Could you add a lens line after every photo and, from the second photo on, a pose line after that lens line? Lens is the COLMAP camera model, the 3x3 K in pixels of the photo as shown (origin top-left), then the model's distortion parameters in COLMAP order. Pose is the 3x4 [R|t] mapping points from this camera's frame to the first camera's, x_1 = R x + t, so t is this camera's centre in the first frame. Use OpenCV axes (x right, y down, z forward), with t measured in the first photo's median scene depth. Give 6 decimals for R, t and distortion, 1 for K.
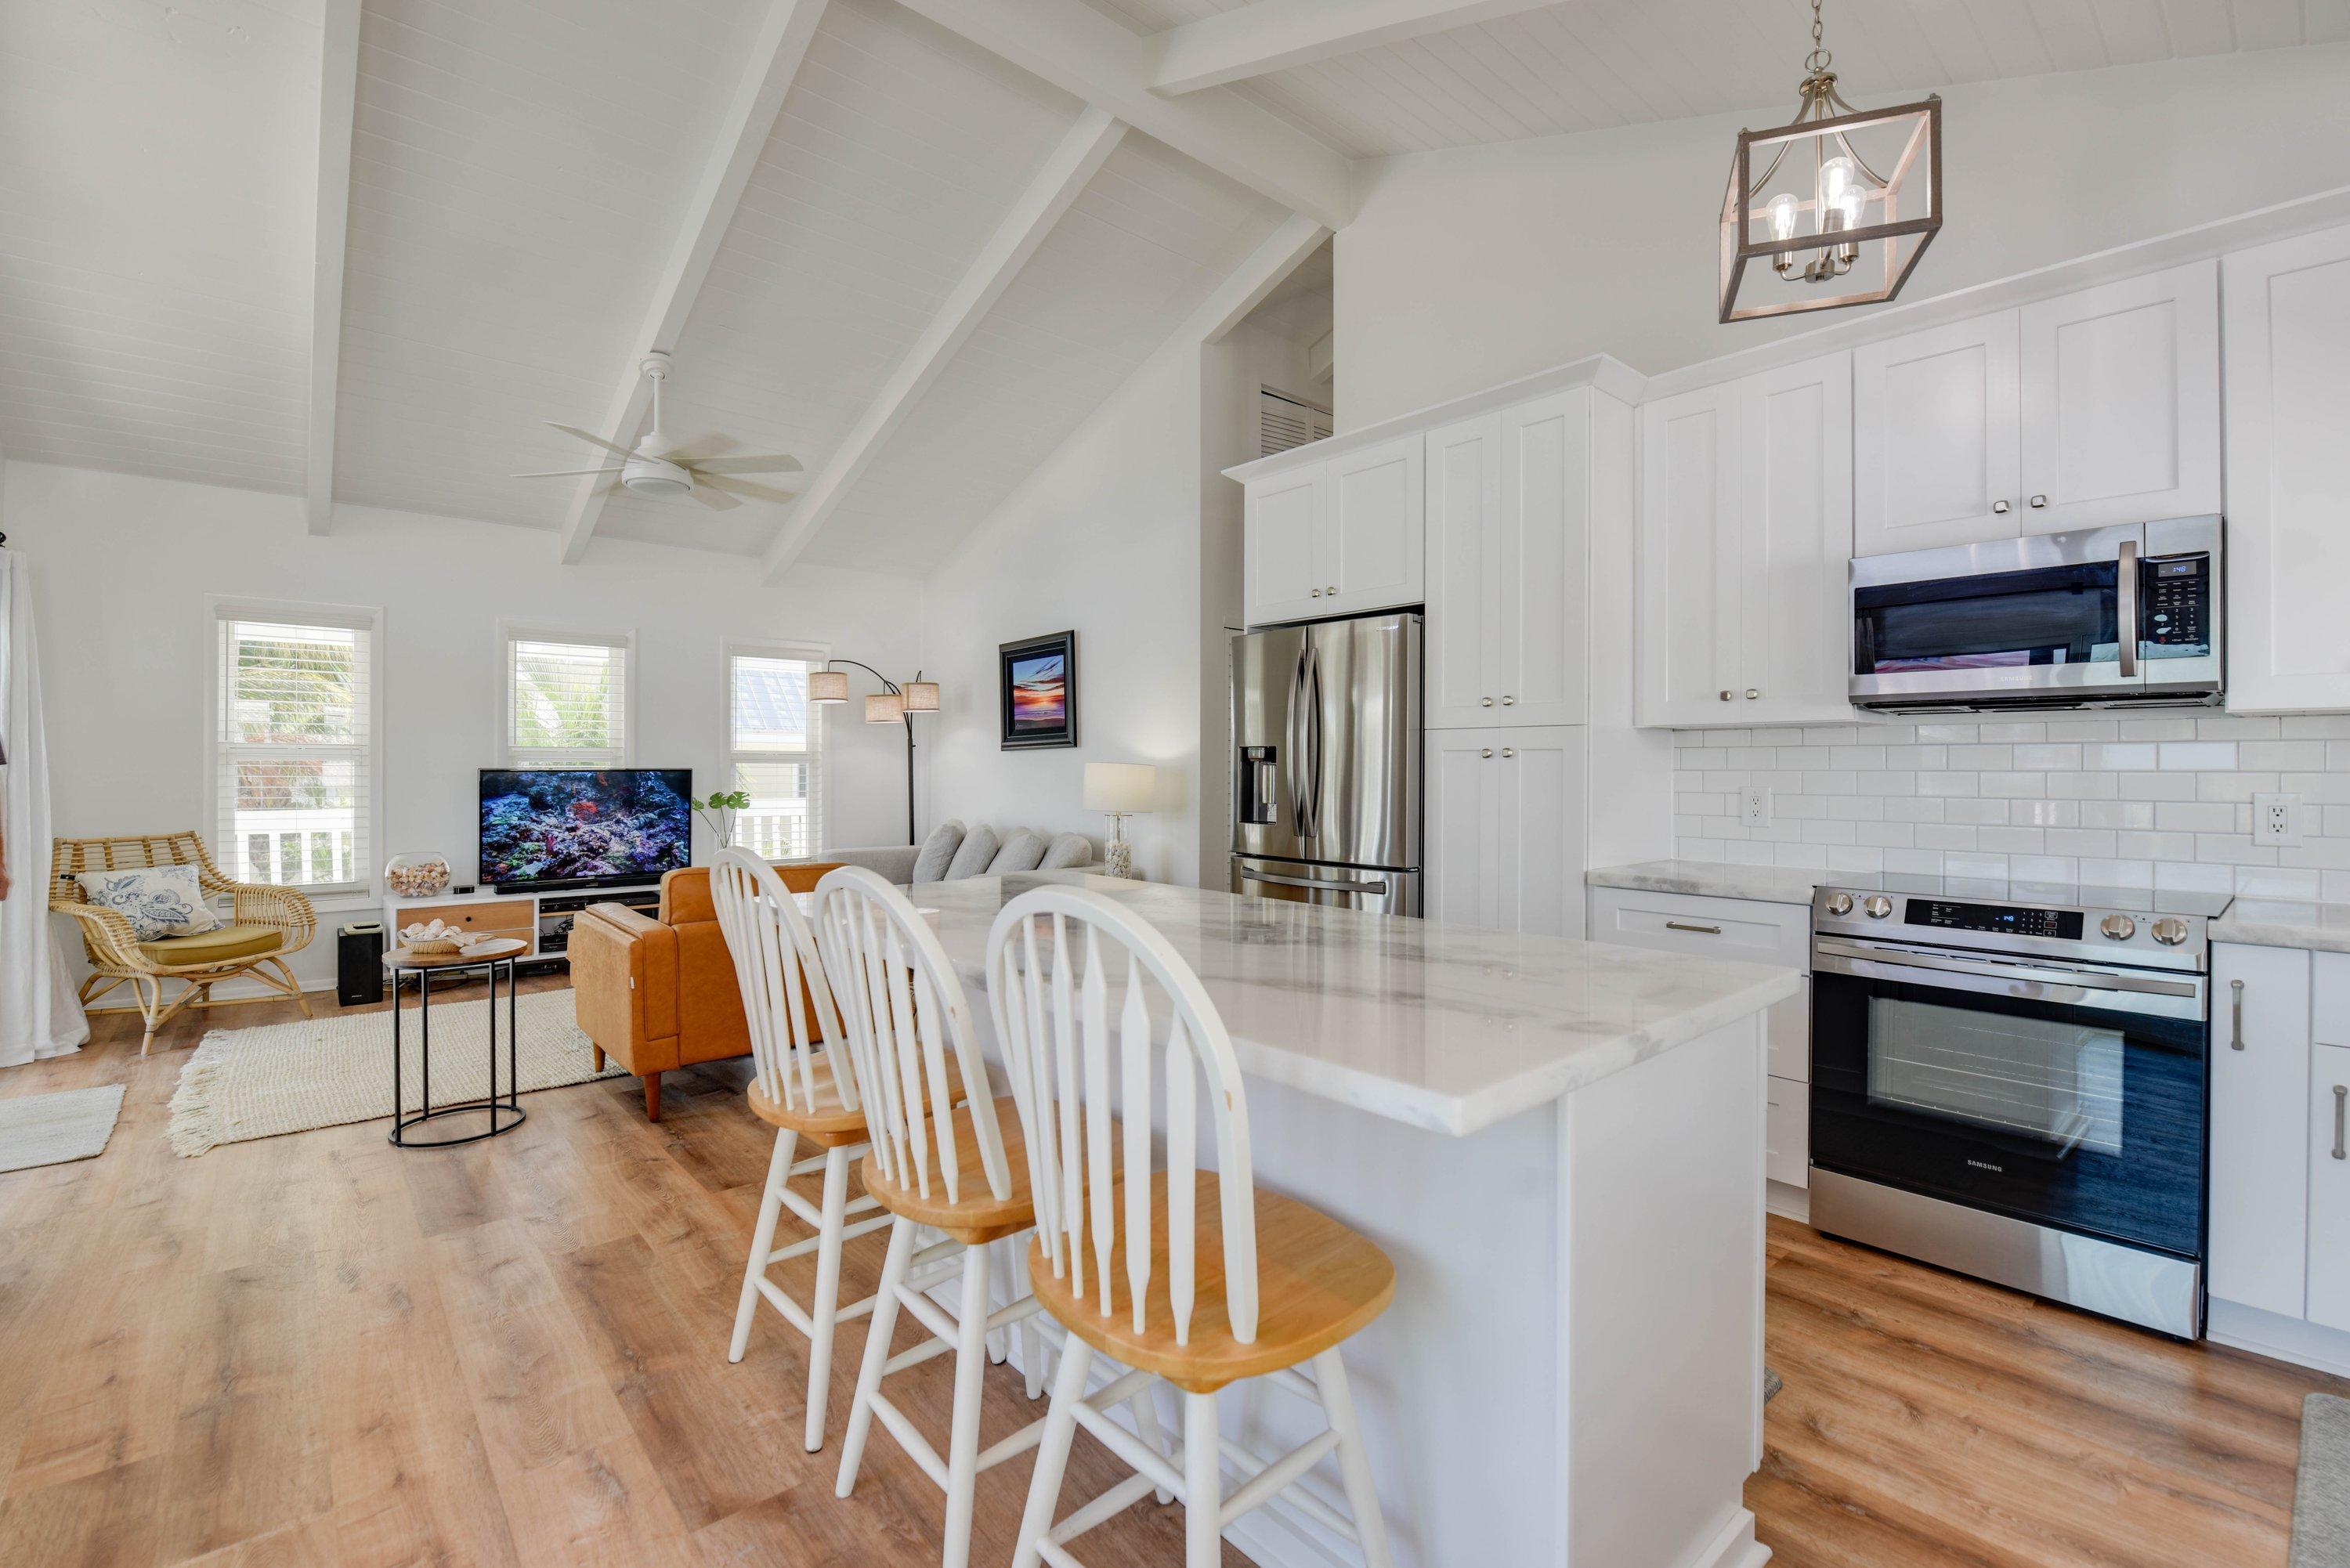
lens RADIAL K [[1035.2, 0, 1183.0], [0, 1035.2, 766.4], [0, 0, 1]] dist [-0.004420, -0.009008]
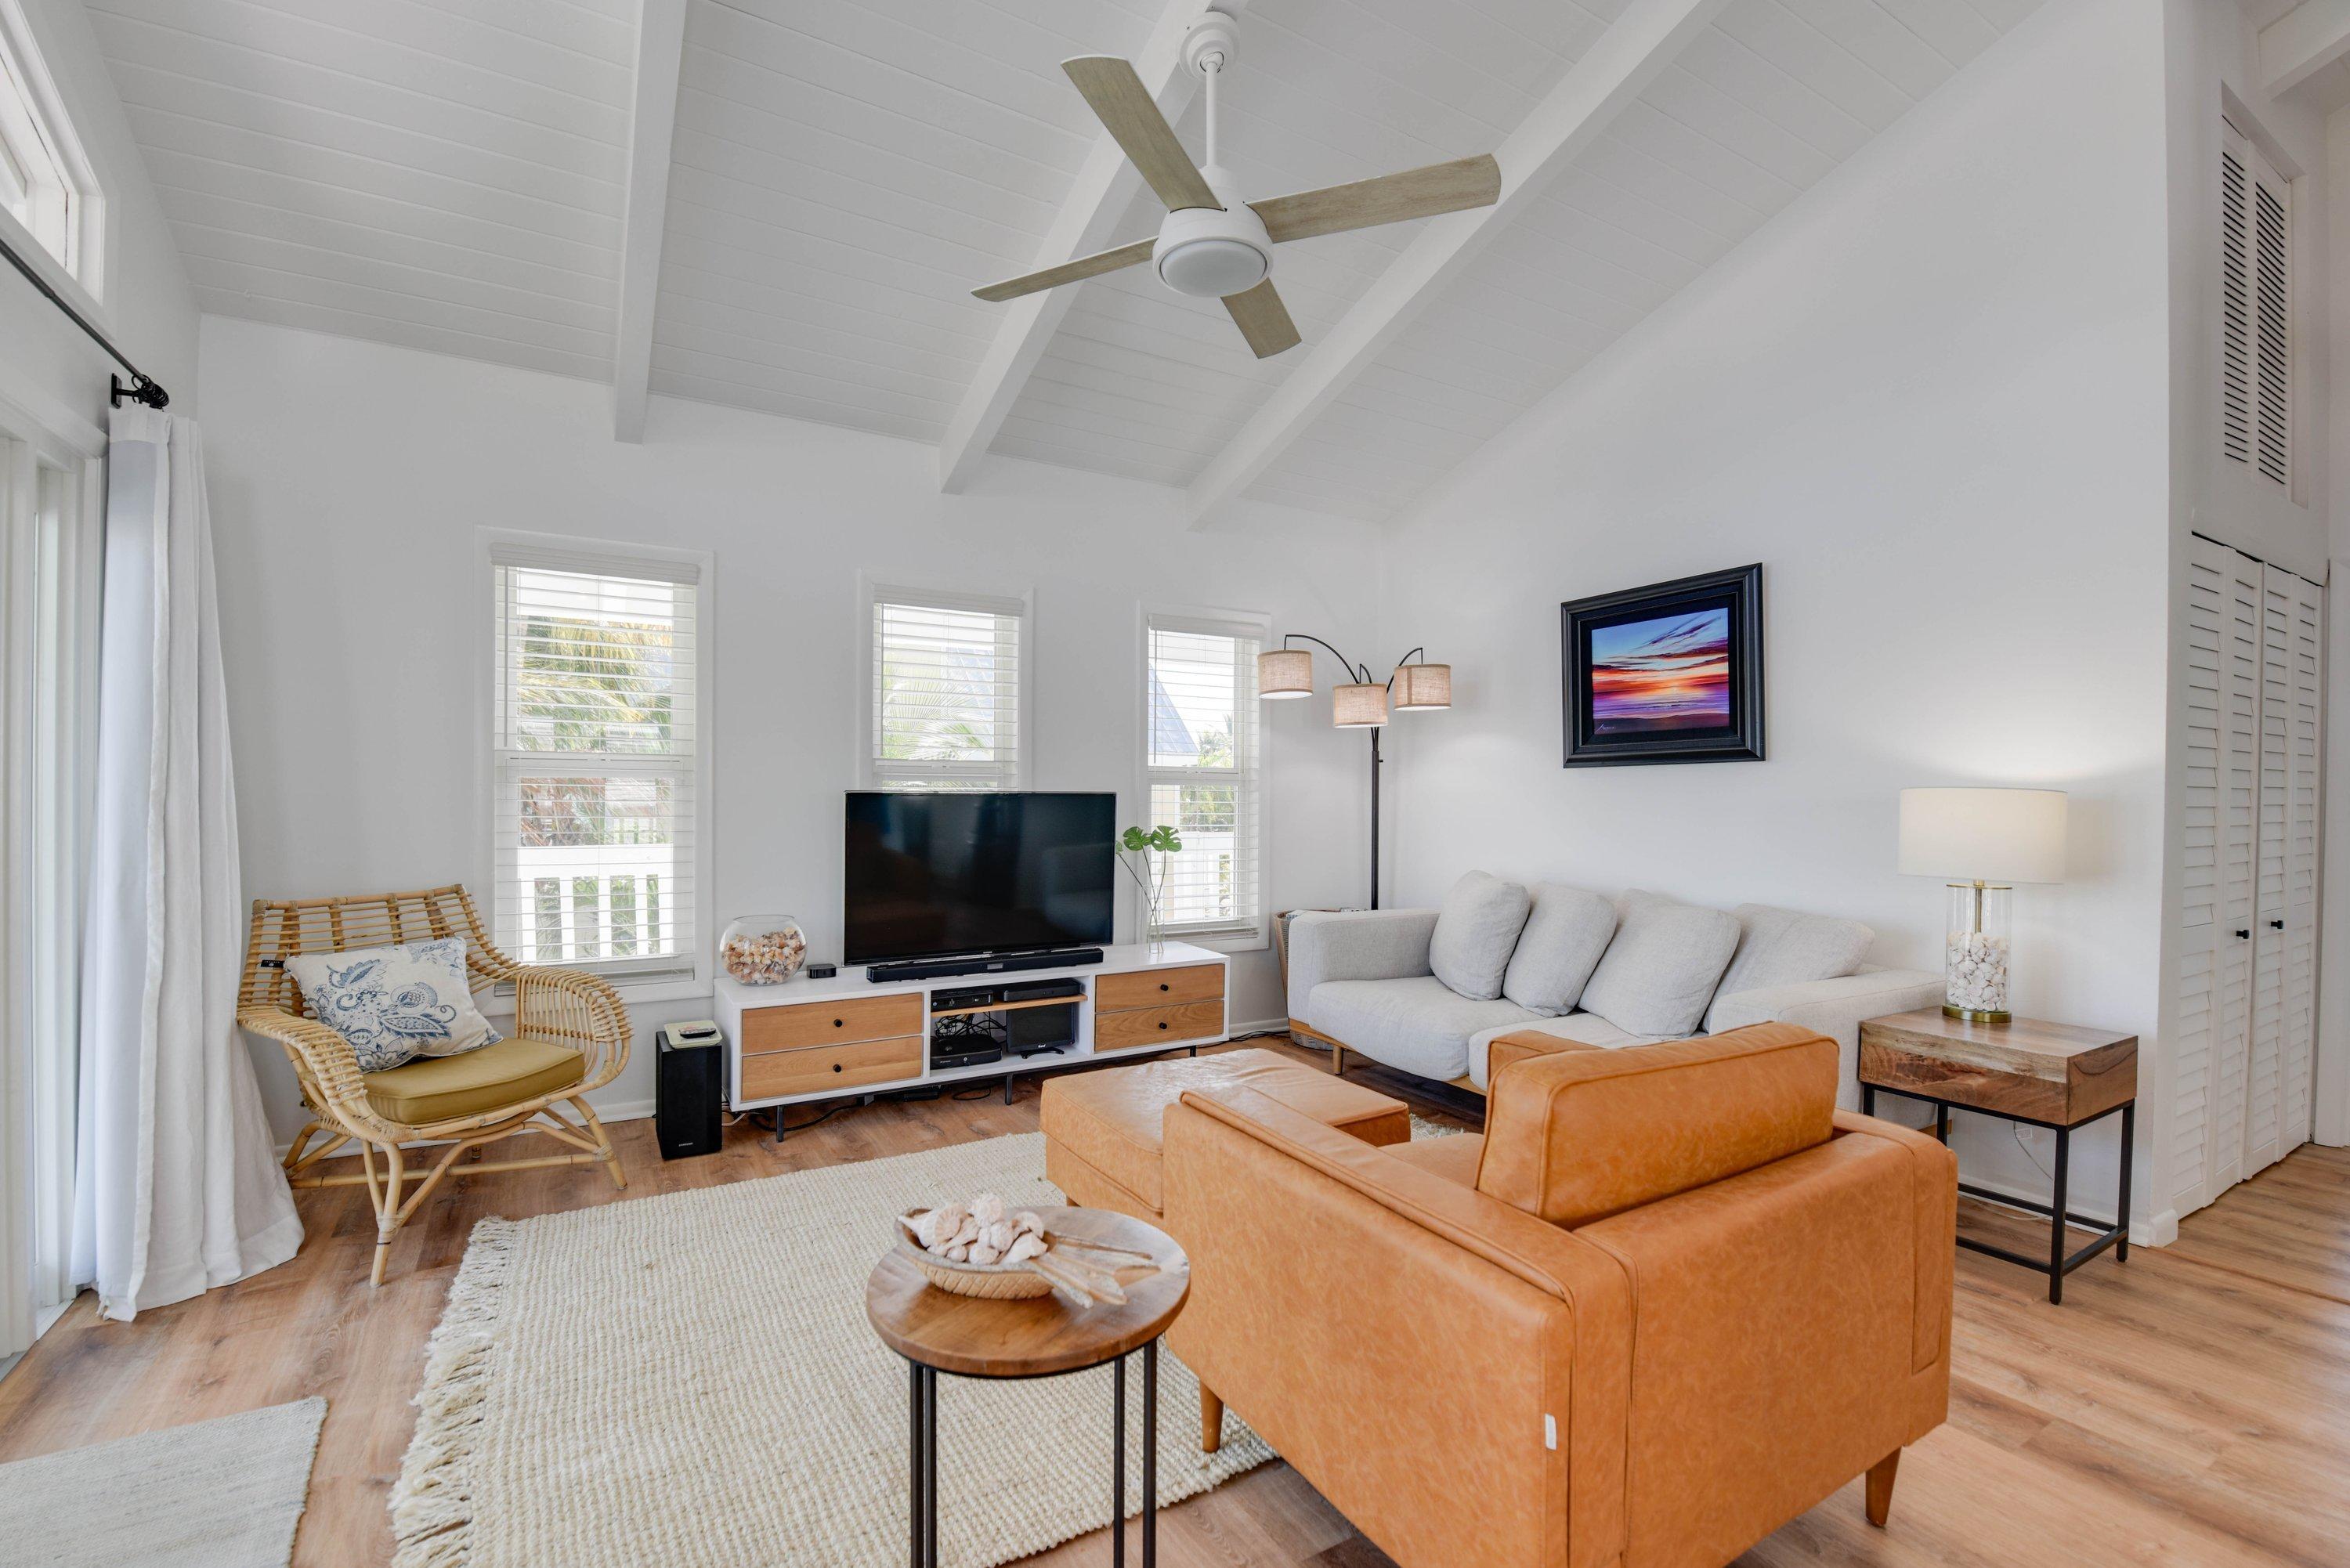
lens RADIAL K [[1023.3, 0, 1173.3], [0, 1023.3, 790.4], [0, 0, 1]] dist [-0.001263, -0.010677]
pose [[0.984440, 0.006595, -0.175600, -0.360916], [-0.006145, 0.999976, 0.003105, -0.001360], [0.175616, -0.001978, 0.984457, 0.390649]]
